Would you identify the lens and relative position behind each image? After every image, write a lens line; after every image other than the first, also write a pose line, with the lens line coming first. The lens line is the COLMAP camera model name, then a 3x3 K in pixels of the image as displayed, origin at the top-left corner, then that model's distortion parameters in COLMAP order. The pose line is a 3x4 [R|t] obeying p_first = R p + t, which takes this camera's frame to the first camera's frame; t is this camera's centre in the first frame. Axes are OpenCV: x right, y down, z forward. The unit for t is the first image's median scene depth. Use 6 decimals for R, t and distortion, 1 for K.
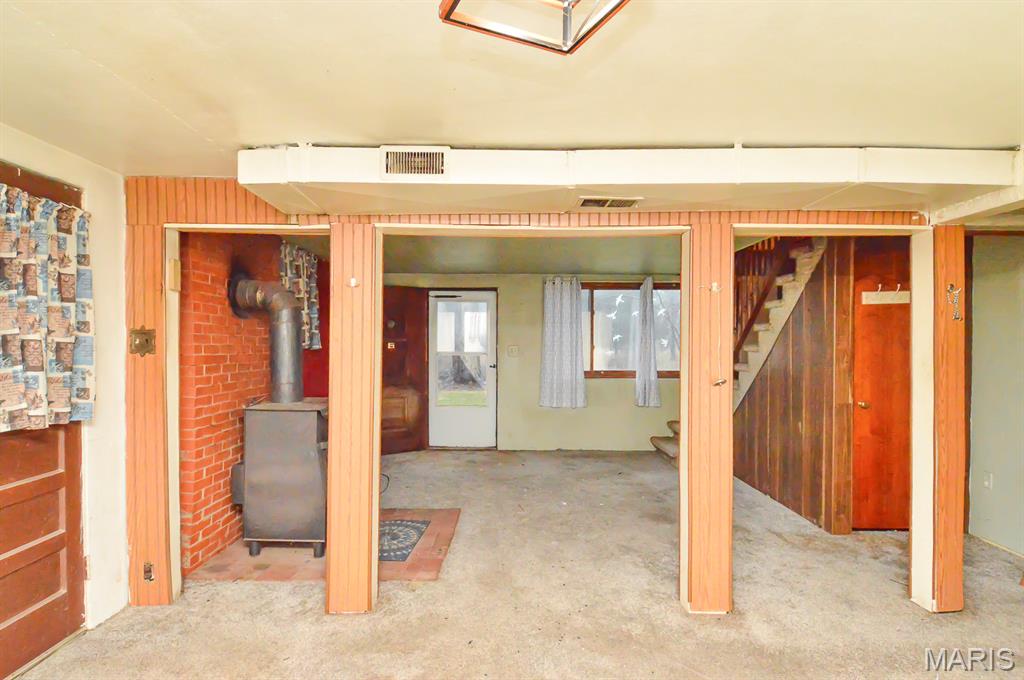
lens RADIAL K [[540.8, 0, 526.7], [0, 540.8, 344.0], [0, 0, 1]] dist [0.028474, -0.037925]
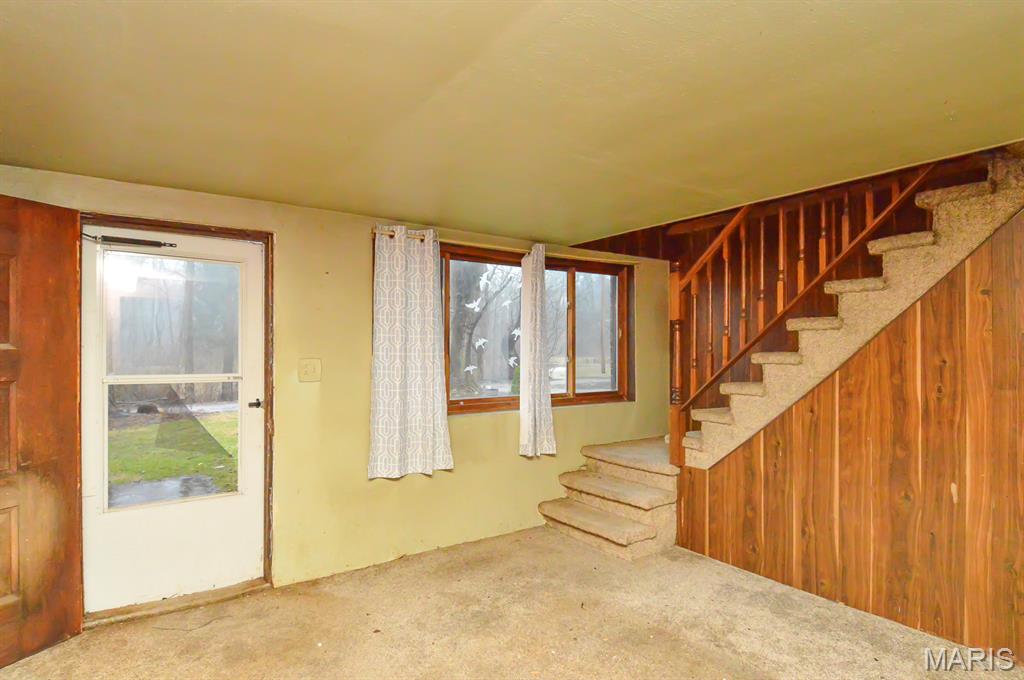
lens RADIAL K [[540.8, 0, 526.7], [0, 540.8, 344.0], [0, 0, 1]] dist [0.028474, -0.037925]
pose [[0.830213, 0.001549, 0.557444, -0.132418], [0.007432, 0.999877, -0.013846, -0.001930], [-0.557396, 0.015638, 0.830099, 0.495371]]
